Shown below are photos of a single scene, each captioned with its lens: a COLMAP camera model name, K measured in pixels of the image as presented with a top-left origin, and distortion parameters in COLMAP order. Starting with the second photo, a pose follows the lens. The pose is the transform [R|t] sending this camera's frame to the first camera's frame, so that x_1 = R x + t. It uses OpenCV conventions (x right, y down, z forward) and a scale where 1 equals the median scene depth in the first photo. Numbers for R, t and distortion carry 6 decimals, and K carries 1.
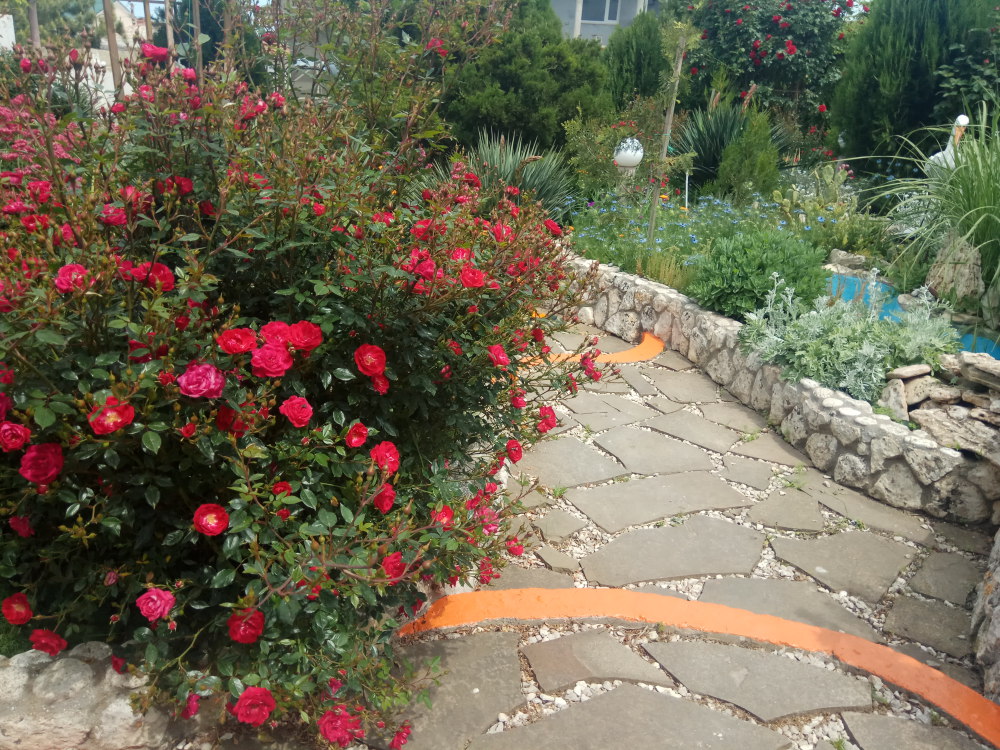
lens RADIAL K [[759.6, 0, 485.8], [0, 759.6, 377.8], [0, 0, 1]] dist [0.089582, -0.126393]
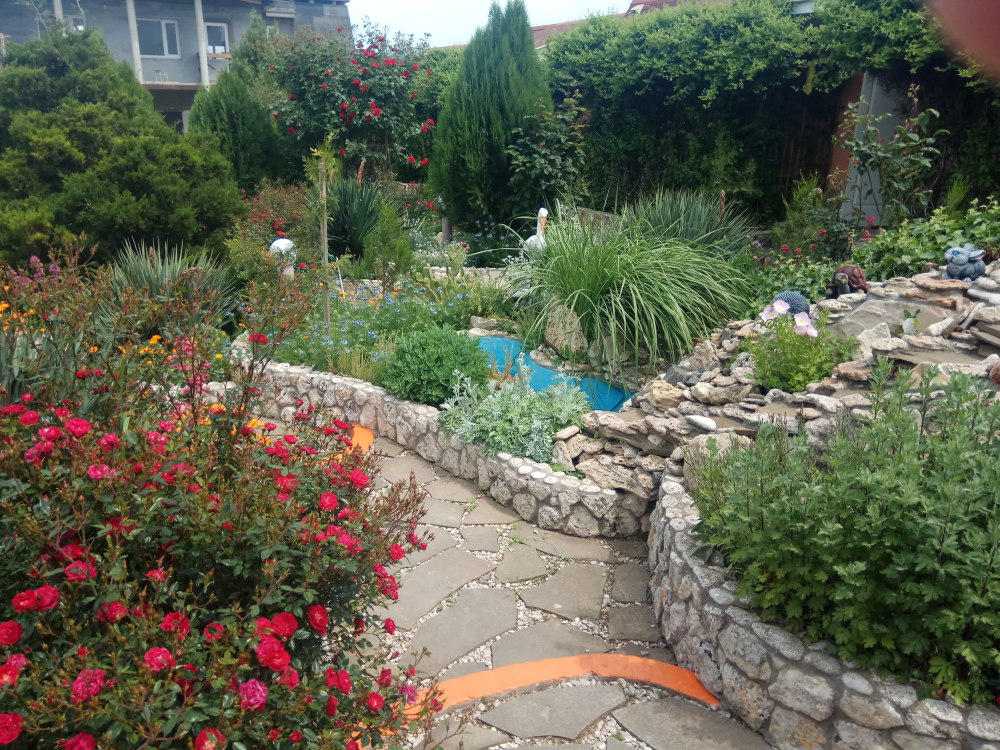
lens RADIAL K [[759.6, 0, 485.8], [0, 759.6, 377.8], [0, 0, 1]] dist [0.089582, -0.126393]
pose [[0.873911, -0.199591, 0.443219, -0.158071], [0.213447, 0.976770, 0.018999, -0.155972], [-0.436715, 0.078001, 0.896212, -0.164661]]
